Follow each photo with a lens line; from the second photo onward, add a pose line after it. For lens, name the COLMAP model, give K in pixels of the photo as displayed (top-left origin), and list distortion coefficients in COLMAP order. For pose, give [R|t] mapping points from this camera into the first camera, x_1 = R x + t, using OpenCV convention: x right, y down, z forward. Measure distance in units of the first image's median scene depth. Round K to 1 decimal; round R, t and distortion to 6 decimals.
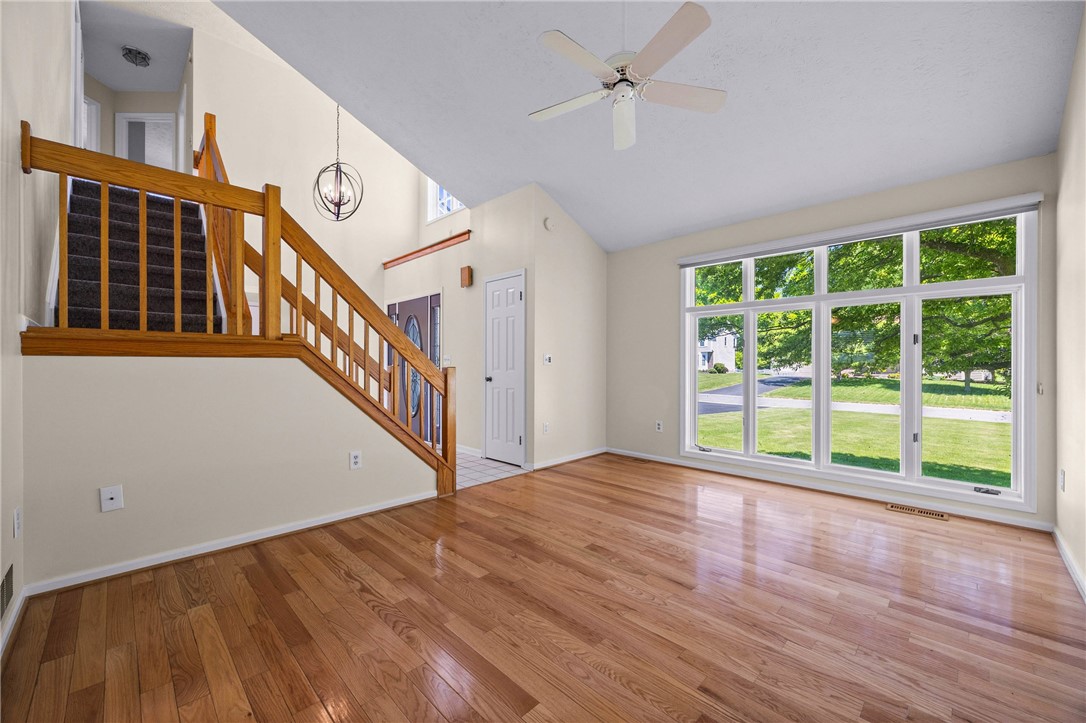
lens RADIAL K [[426.9, 0, 539.2], [0, 426.9, 364.5], [0, 0, 1]] dist [0.001347, -0.000247]
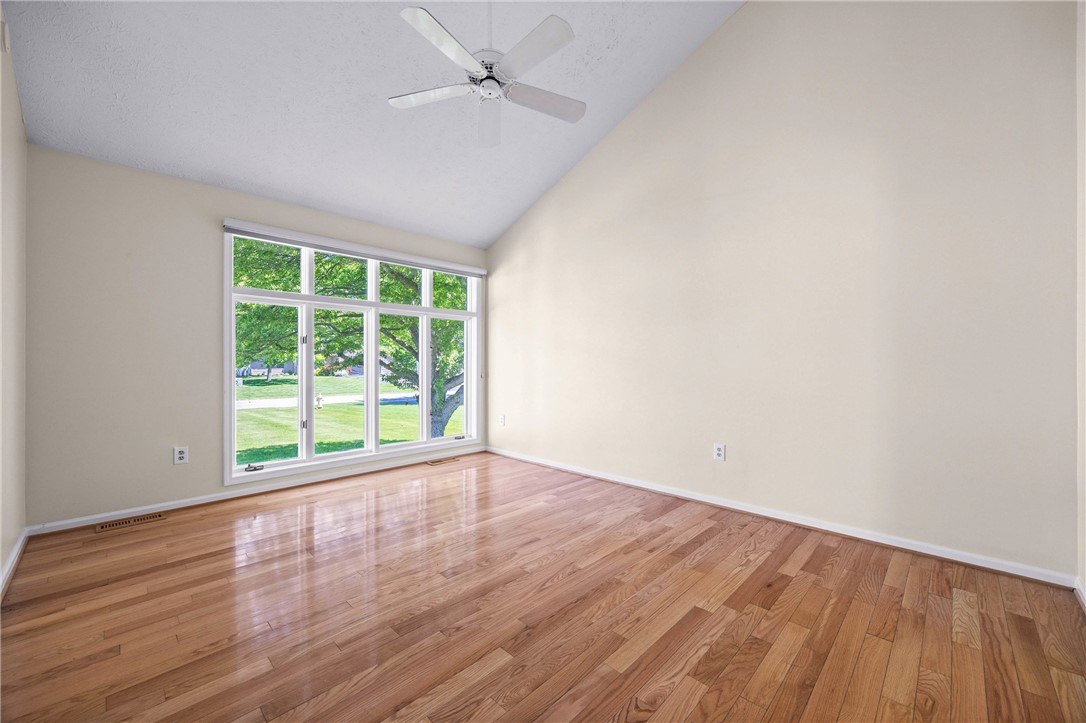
lens RADIAL K [[426.9, 0, 548.0], [0, 426.9, 365.6], [0, 0, 1]] dist [0.001347, -0.000247]
pose [[-0.027190, -0.010124, 0.999579, -0.748172], [0.000624, 0.999948, 0.010145, -0.003164], [-0.999630, 0.000899, -0.027182, 0.828928]]
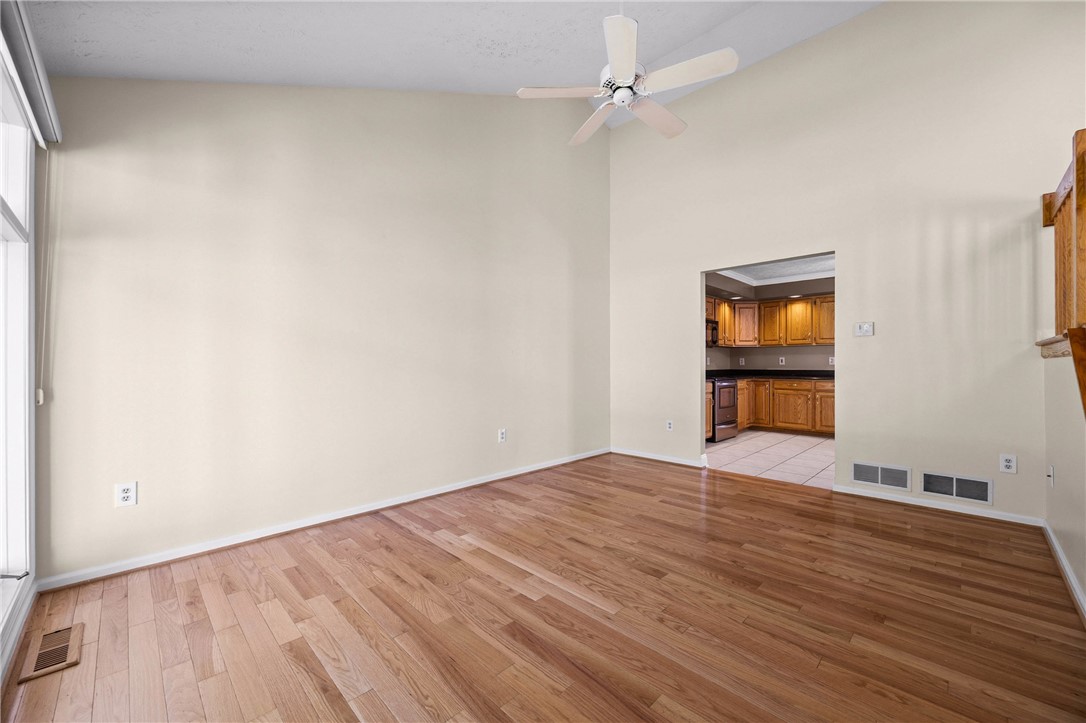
lens RADIAL K [[426.9, 0, 550.6], [0, 426.9, 358.0], [0, 0, 1]] dist [0.001347, -0.000247]
pose [[-0.999815, 0.000630, -0.019244, 0.362598], [0.000918, 0.999888, -0.014936, 0.002937], [0.019232, -0.014951, -0.999703, 1.882825]]
